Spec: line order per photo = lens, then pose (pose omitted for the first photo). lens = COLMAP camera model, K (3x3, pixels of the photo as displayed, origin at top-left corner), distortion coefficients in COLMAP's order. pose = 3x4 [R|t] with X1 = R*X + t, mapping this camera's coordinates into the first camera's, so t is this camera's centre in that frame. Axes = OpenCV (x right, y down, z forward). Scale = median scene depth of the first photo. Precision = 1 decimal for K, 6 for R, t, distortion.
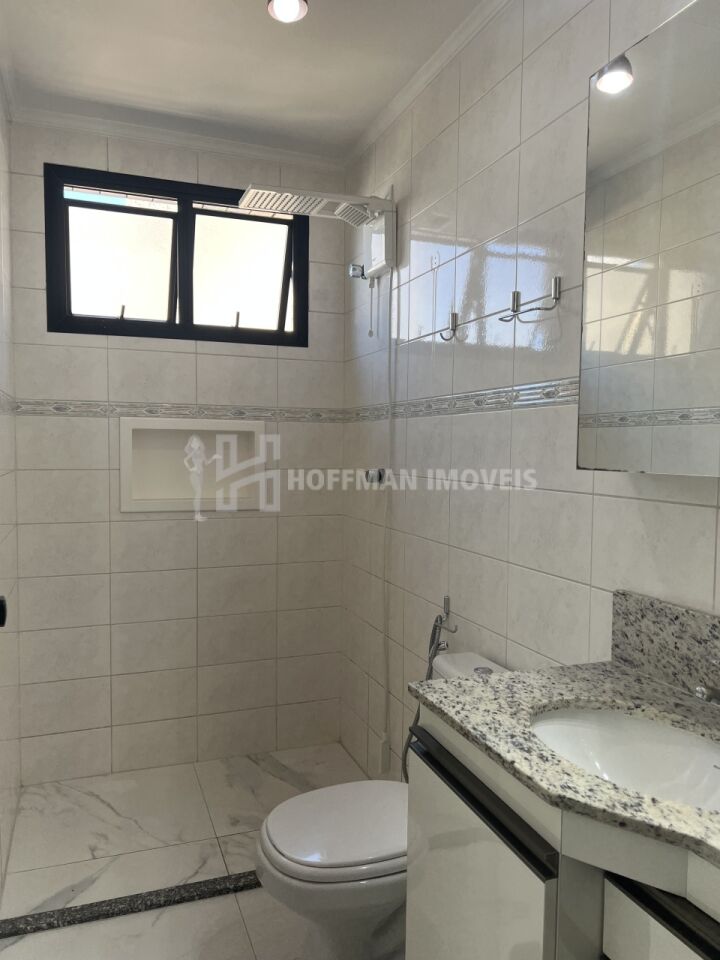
lens RADIAL K [[722.5, 0, 359.4], [0, 722.5, 477.6], [0, 0, 1]] dist [0.043932, -0.040140]
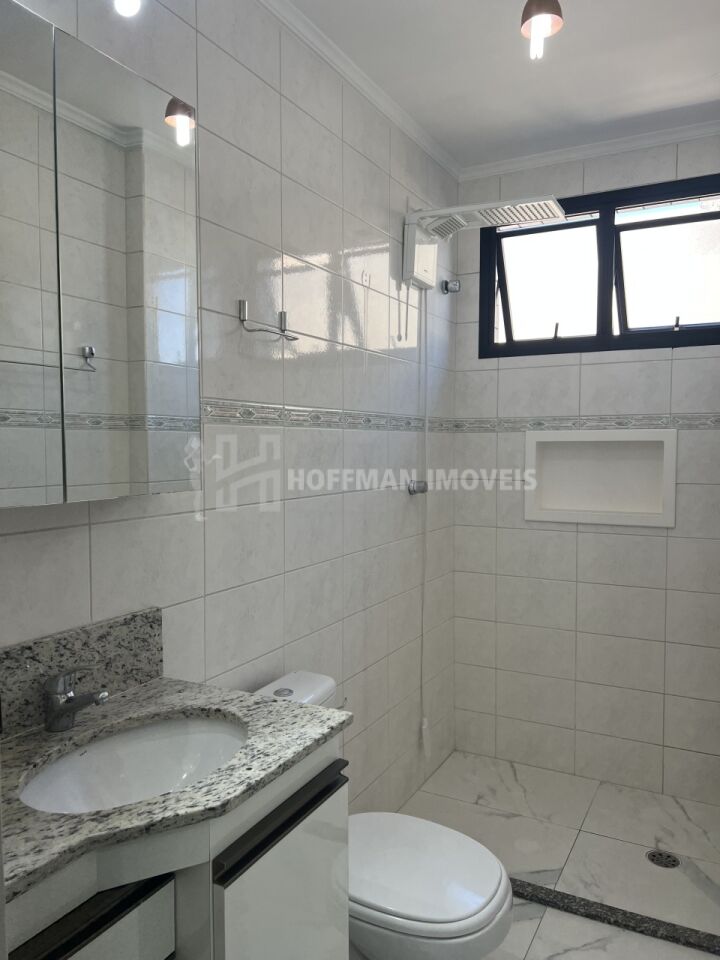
lens RADIAL K [[722.5, 0, 363.1], [0, 722.5, 483.1], [0, 0, 1]] dist [0.043932, -0.040140]
pose [[0.681788, 0.017439, -0.731342, 0.263677], [-0.026165, 0.999657, -0.000555, 0.000501], [0.731081, 0.019514, 0.682011, 0.080999]]
